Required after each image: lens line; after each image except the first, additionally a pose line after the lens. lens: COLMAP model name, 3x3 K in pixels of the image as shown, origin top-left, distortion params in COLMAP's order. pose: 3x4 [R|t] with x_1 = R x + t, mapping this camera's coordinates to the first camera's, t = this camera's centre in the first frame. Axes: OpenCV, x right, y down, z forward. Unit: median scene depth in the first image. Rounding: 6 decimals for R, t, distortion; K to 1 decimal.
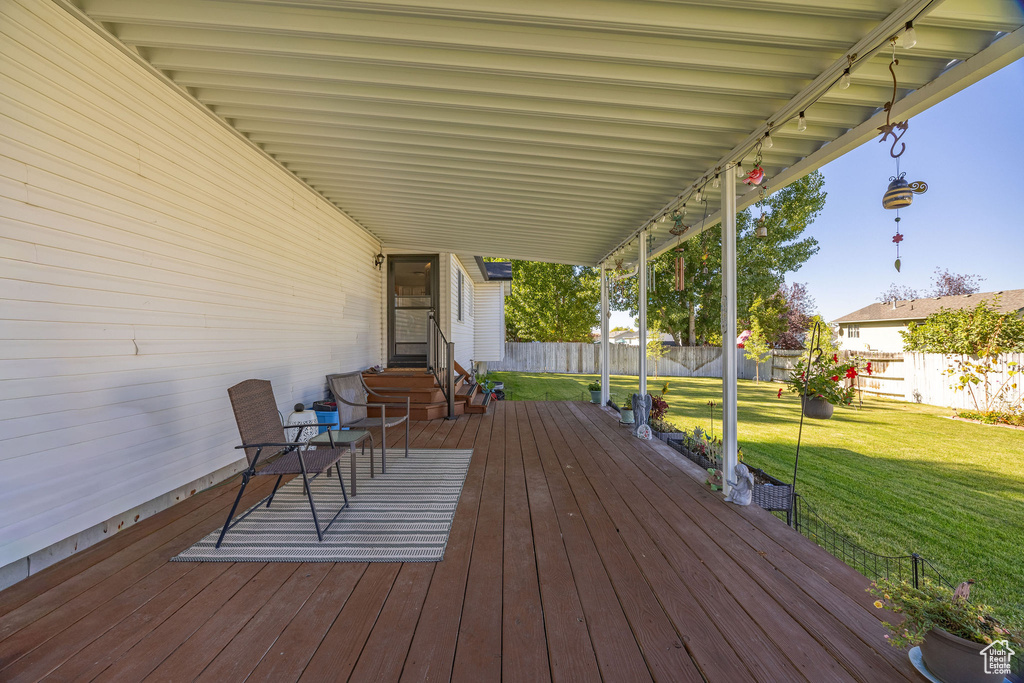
lens RADIAL K [[389.1, 0, 506.3], [0, 389.1, 339.6], [0, 0, 1]] dist [-0.000727, -0.000257]
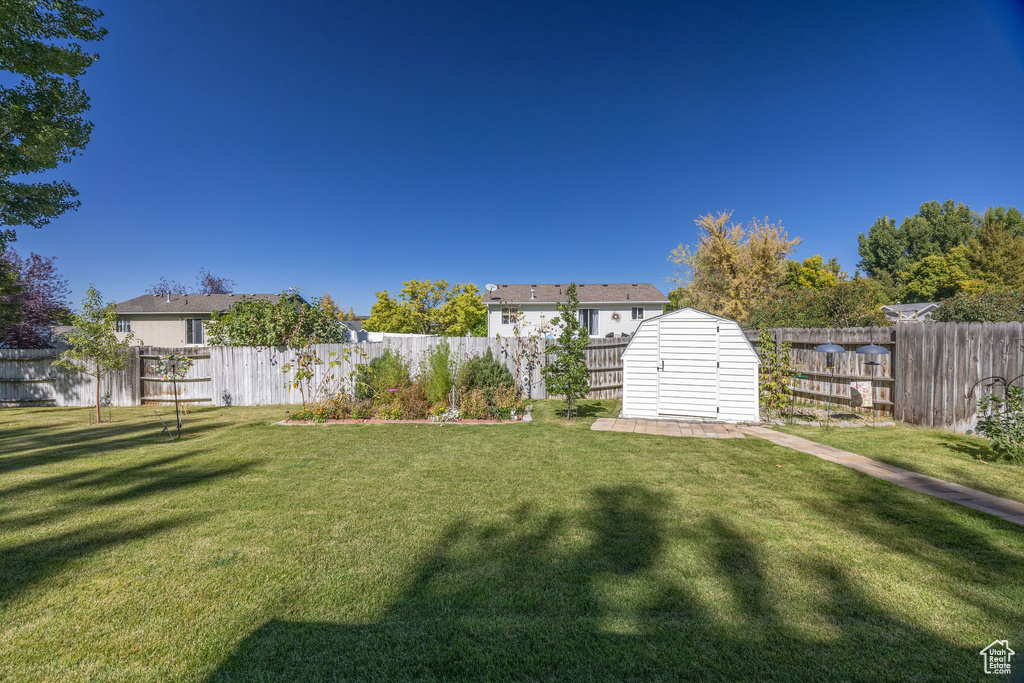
lens RADIAL K [[389.1, 0, 506.1], [0, 389.1, 339.7], [0, 0, 1]] dist [-0.000727, -0.000257]
pose [[0.047217, -0.009063, 0.998844, 0.142543], [0.001984, 0.999958, 0.008979, 0.007176], [-0.998883, 0.001558, 0.047233, 0.205384]]
